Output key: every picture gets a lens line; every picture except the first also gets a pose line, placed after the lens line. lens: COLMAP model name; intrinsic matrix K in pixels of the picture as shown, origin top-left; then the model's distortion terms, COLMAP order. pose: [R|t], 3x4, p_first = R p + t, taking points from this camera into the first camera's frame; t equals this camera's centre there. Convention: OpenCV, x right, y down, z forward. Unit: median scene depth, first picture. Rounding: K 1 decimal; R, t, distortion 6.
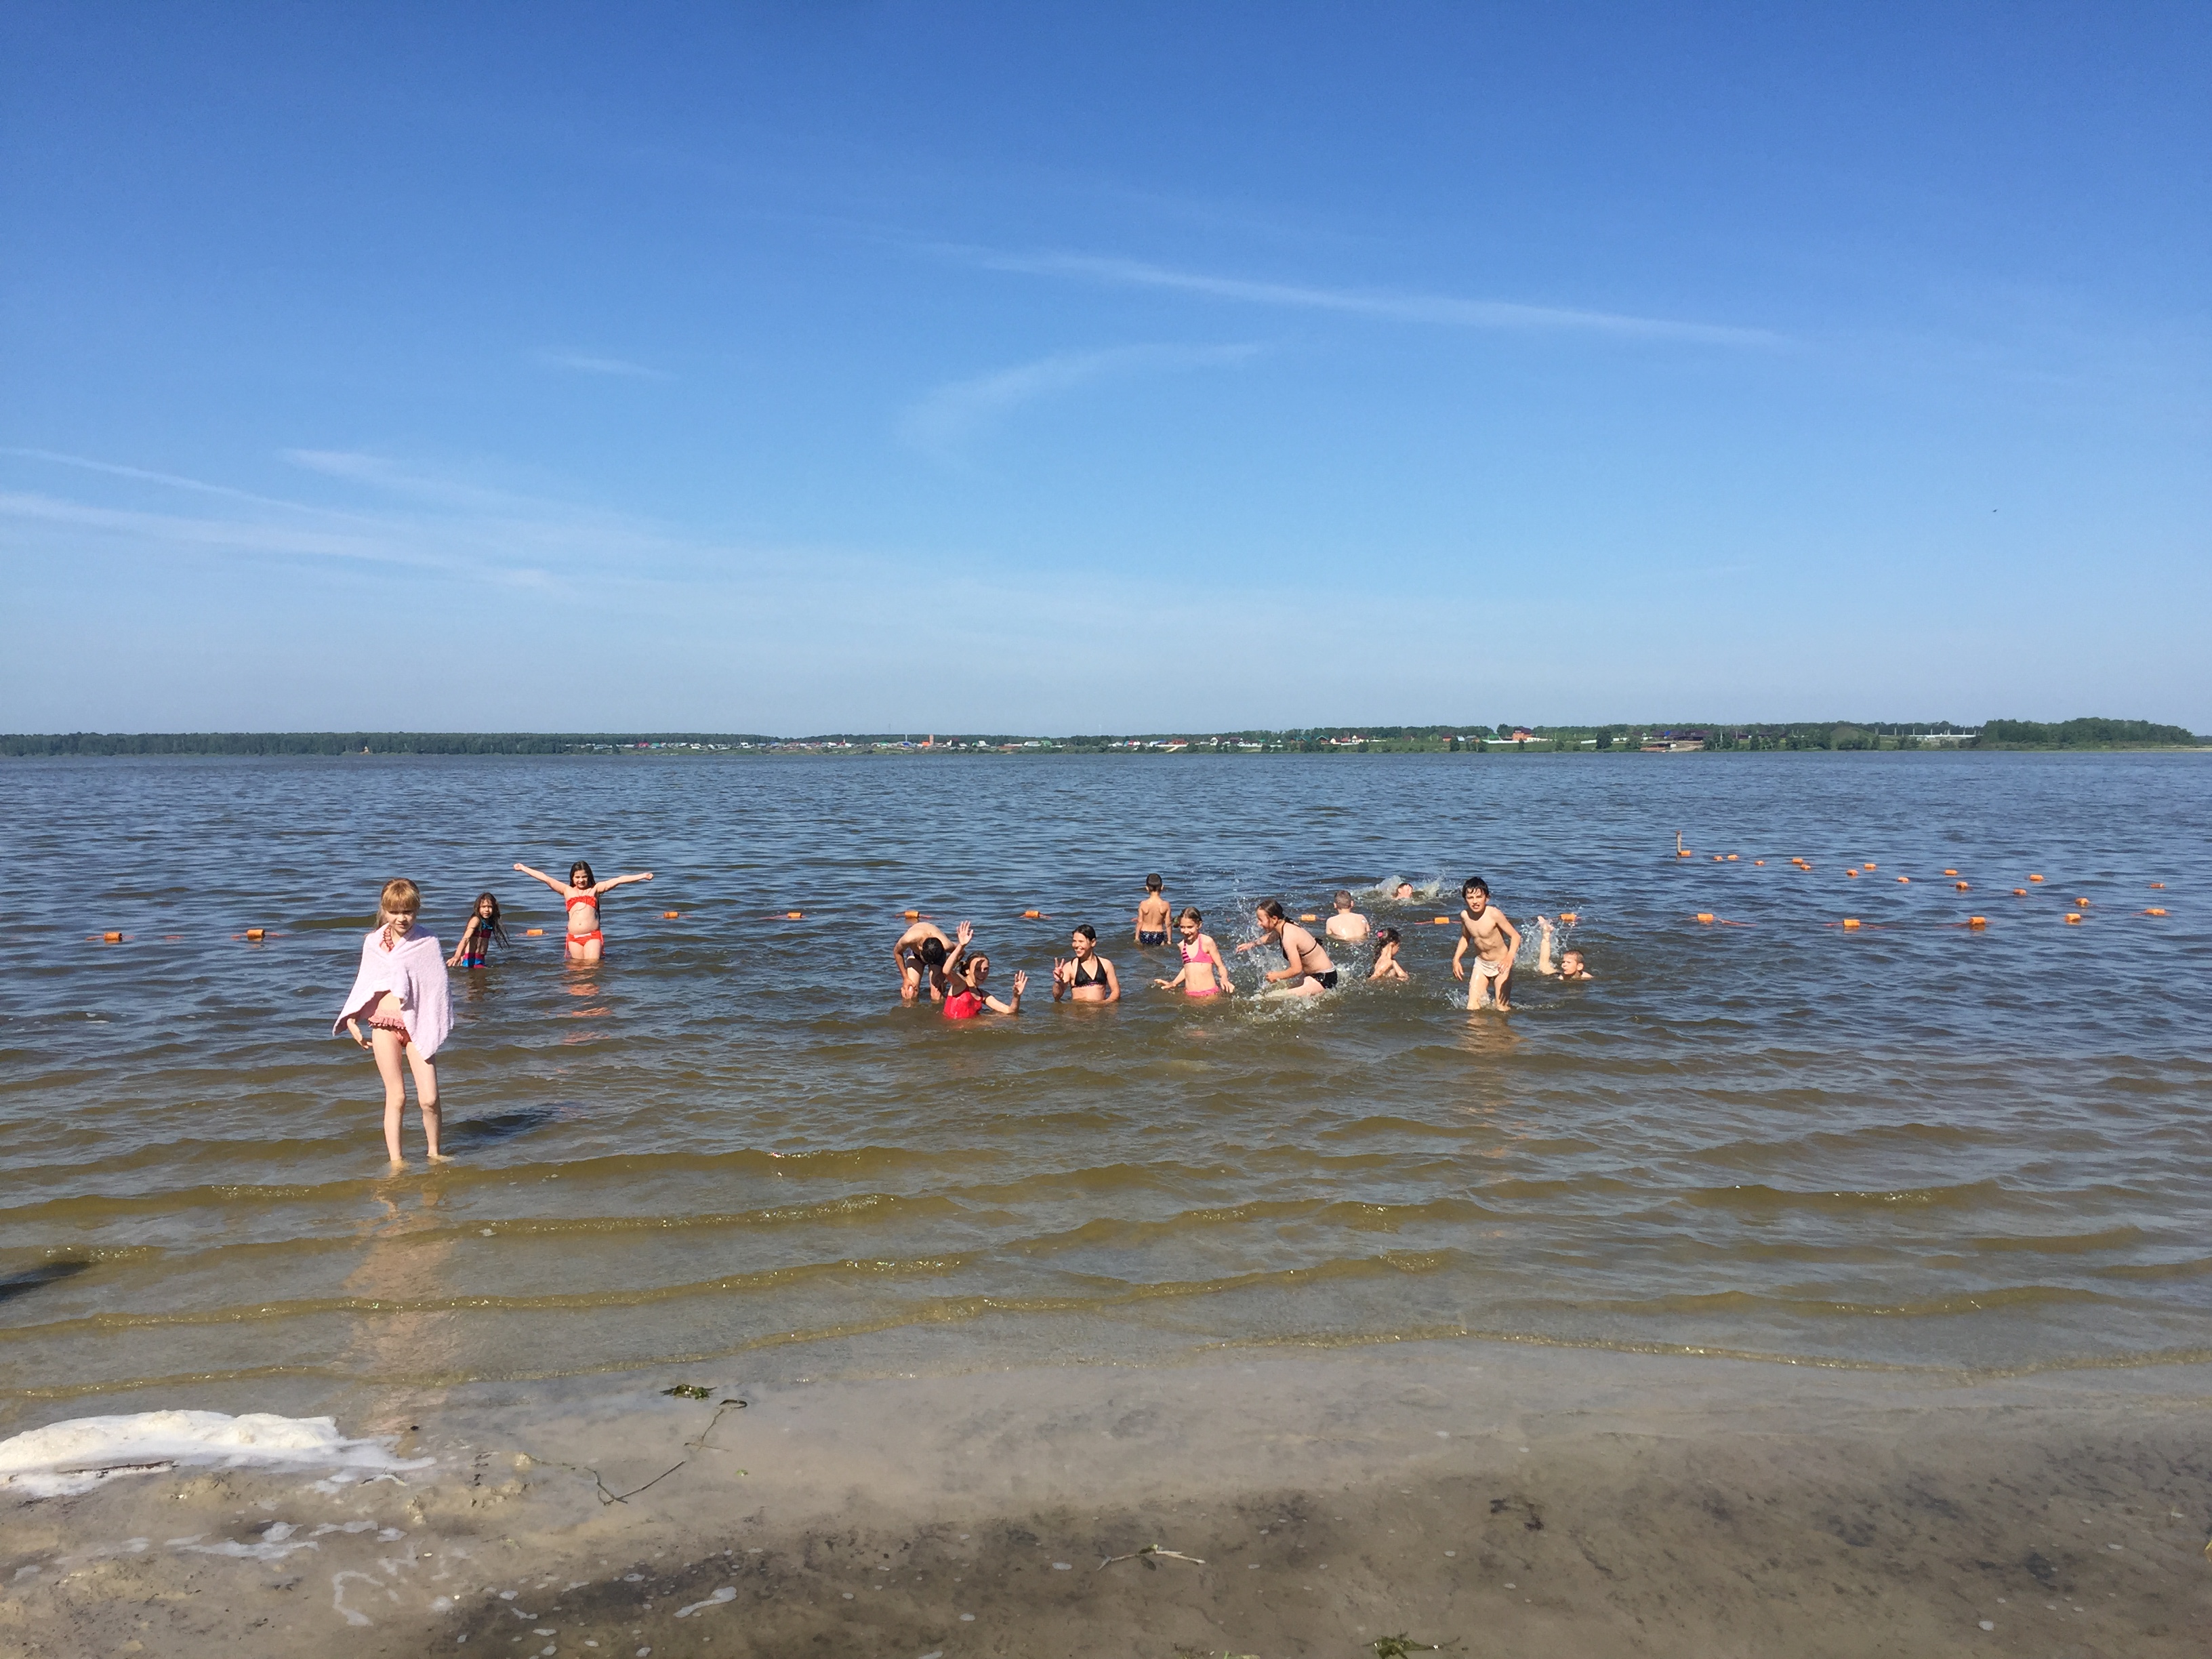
lens RADIAL K [[1885.7, 0, 1105.8], [0, 1885.7, 840.6], [0, 0, 1]] dist [0.091437, -0.117604]
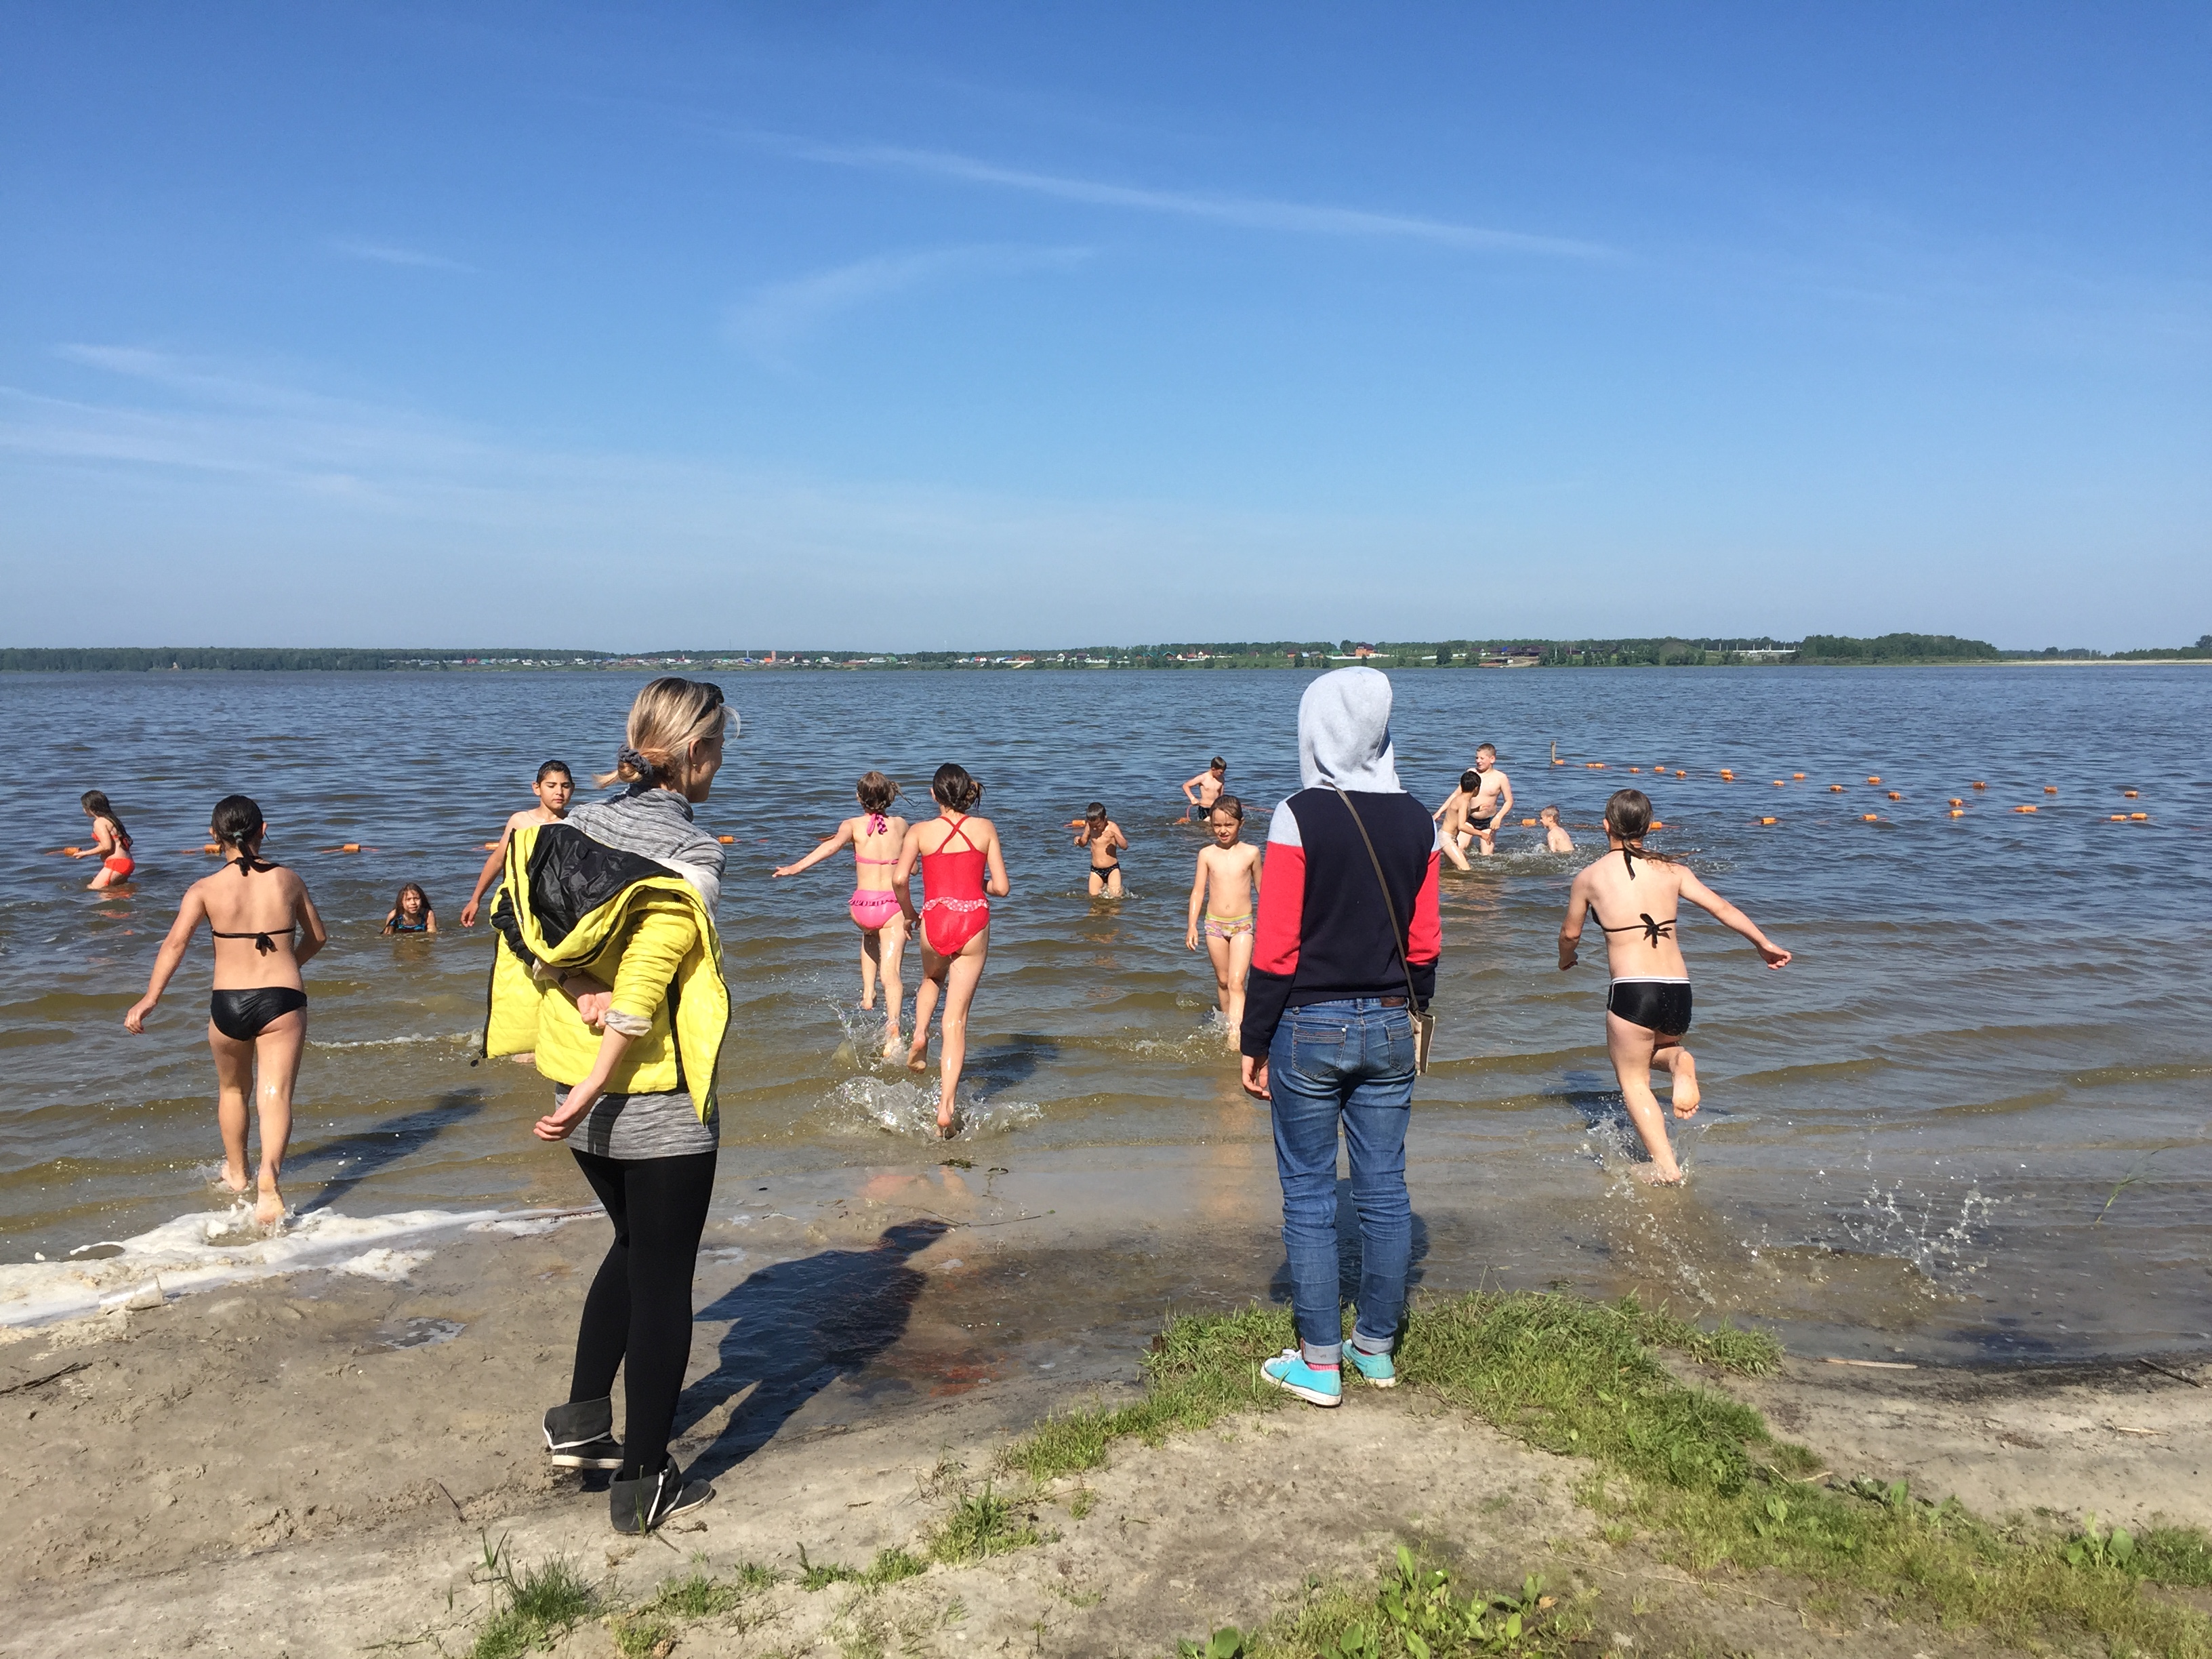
lens RADIAL K [[1886.8, 0, 1103.6], [0, 1886.8, 828.3], [0, 0, 1]] dist [0.090757, -0.116721]
pose [[0.996795, -0.008264, 0.079575, -0.260891], [0.005263, 0.999270, 0.037849, 0.014644], [-0.079829, -0.037308, 0.996110, -0.337578]]
